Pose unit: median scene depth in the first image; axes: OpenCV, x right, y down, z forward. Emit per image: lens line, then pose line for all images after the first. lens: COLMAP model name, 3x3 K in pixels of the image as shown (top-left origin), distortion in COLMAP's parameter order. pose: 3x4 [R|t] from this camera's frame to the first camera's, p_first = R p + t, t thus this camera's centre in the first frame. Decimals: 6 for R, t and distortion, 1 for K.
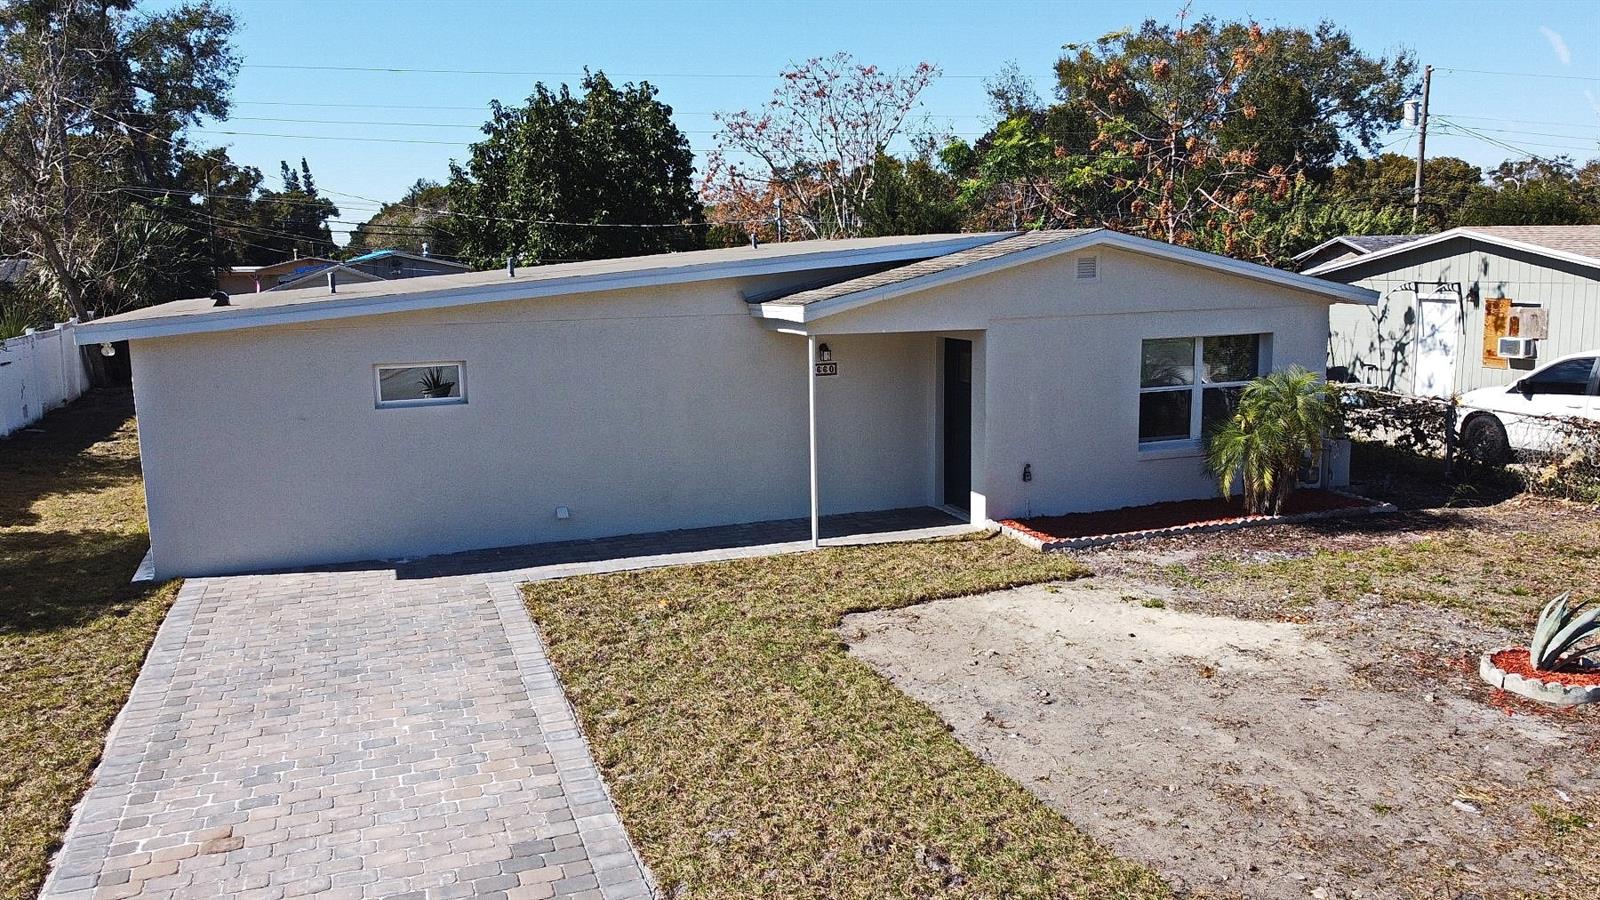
lens RADIAL K [[1215.3, 0, 799.4], [0, 1215.3, 453.5], [0, 0, 1]] dist [-0.003760, -0.001544]
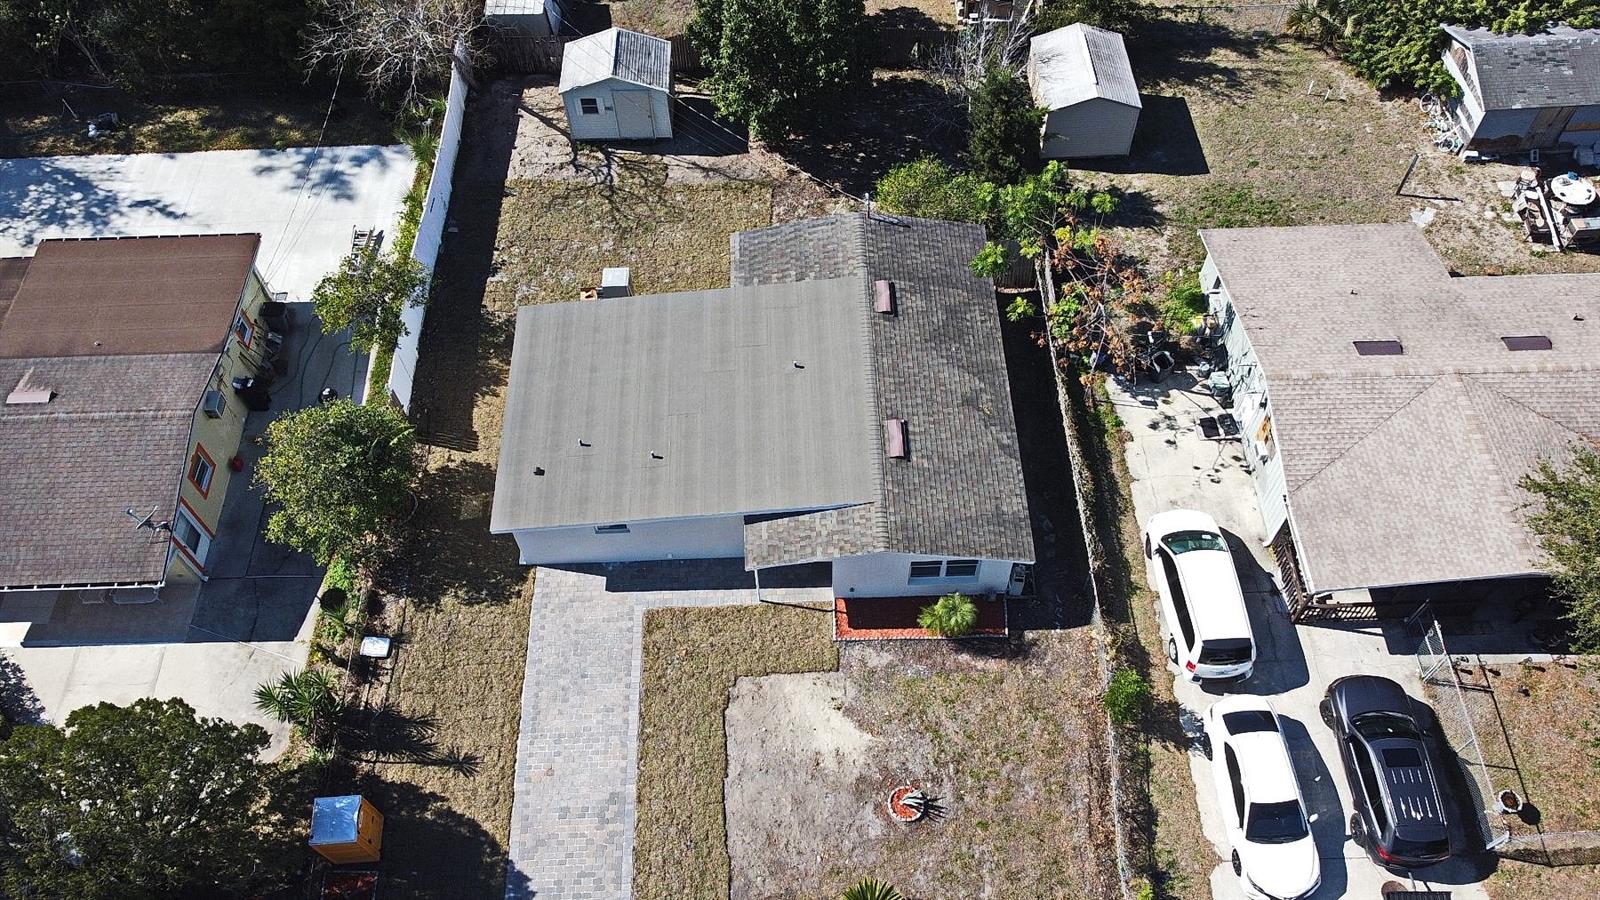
lens RADIAL K [[1215.3, 0, 799.7], [0, 1215.3, 450.1], [0, 0, 1]] dist [-0.003760, -0.001544]
pose [[0.948173, 0.263023, -0.178287, 0.483442], [-0.046866, 0.670708, 0.740239, -2.107194], [0.314278, -0.693519, 0.648274, -0.427983]]
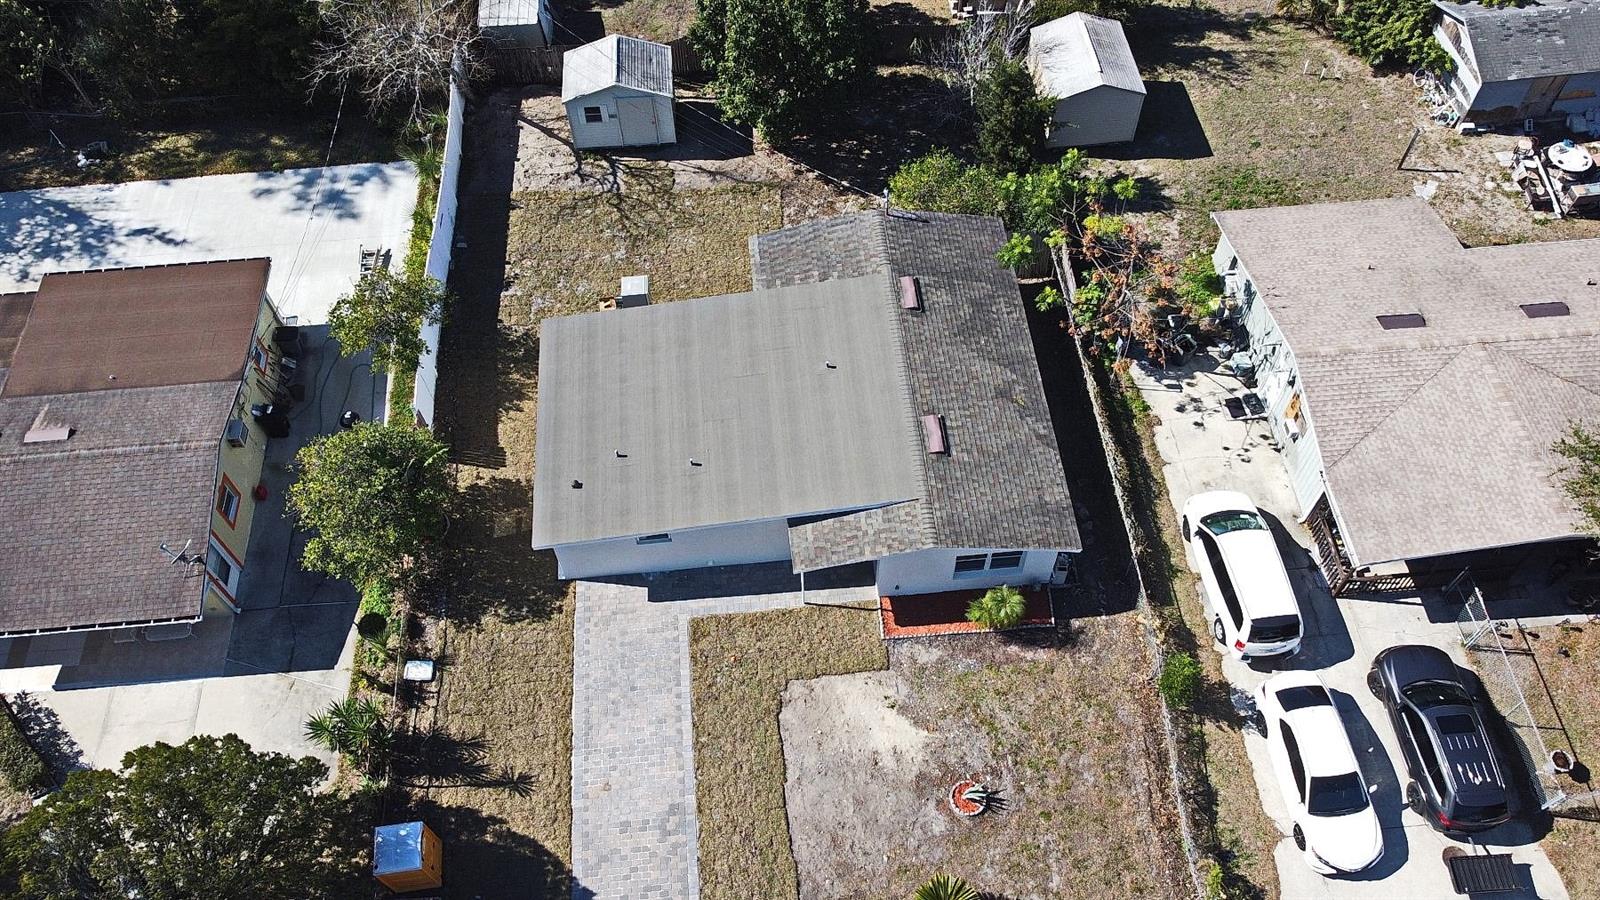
lens RADIAL K [[1215.3, 0, 799.8], [0, 1215.3, 451.0], [0, 0, 1]] dist [-0.003760, -0.001544]
pose [[0.964942, 0.216022, -0.149067, 0.327634], [-0.036218, 0.672119, 0.739556, -2.096209], [0.259951, -0.708230, 0.656380, -0.466723]]
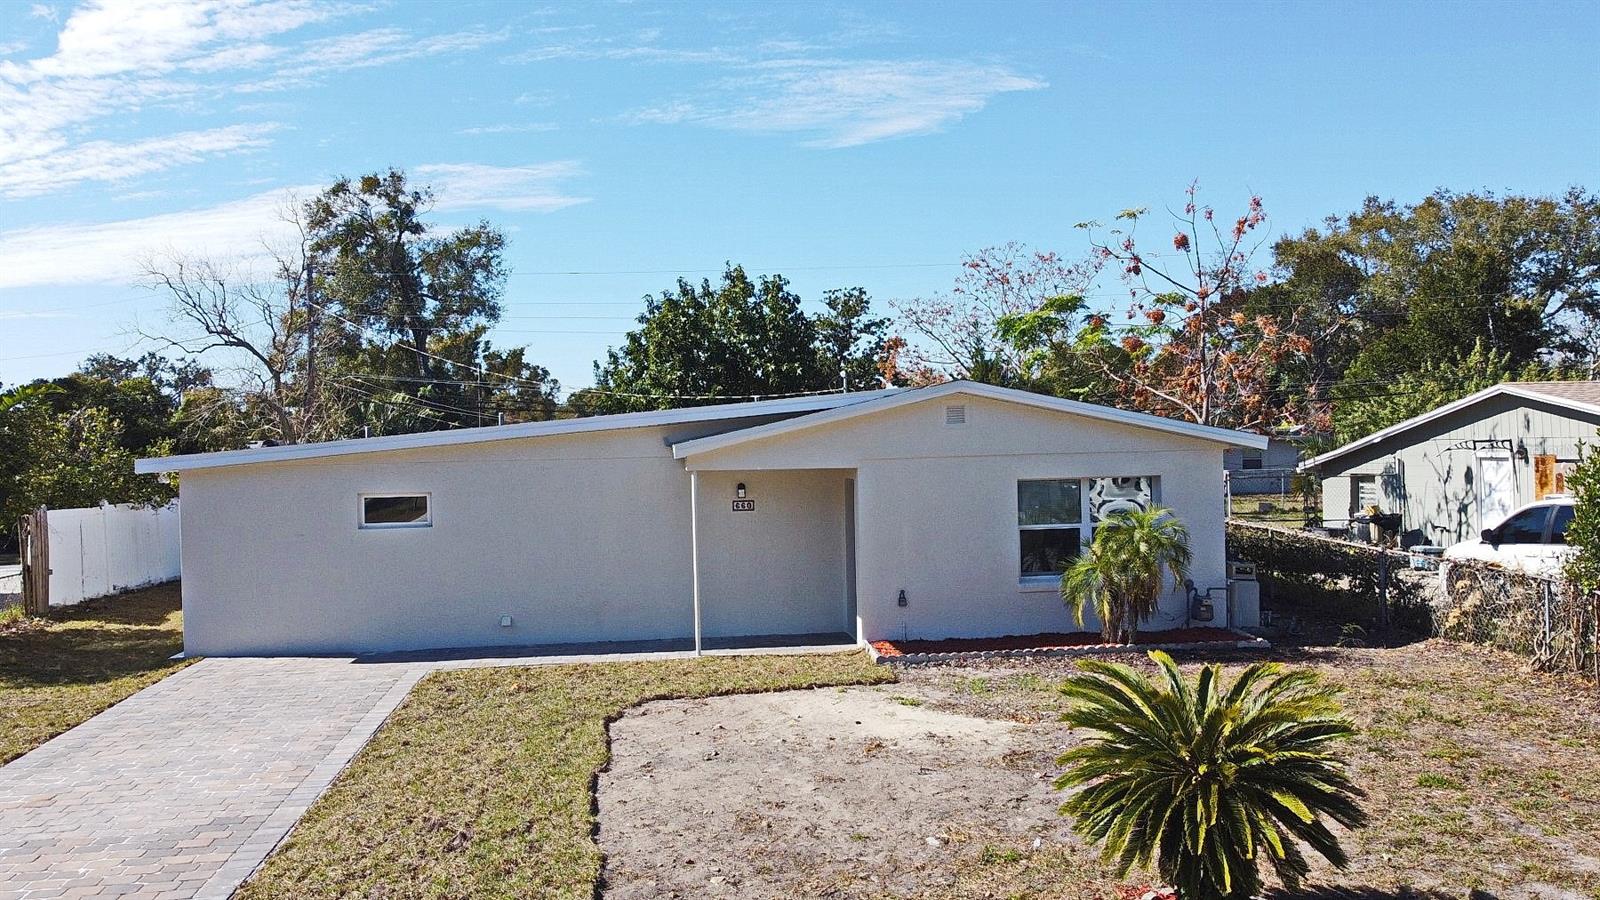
lens RADIAL K [[1215.3, 0, 801.8], [0, 1215.3, 461.3], [0, 0, 1]] dist [-0.003760, -0.001544]
pose [[0.971206, -0.002067, -0.238232, 0.393572], [-0.033085, 0.989103, -0.143460, 0.058474], [0.235933, 0.147211, 0.960554, -0.104814]]
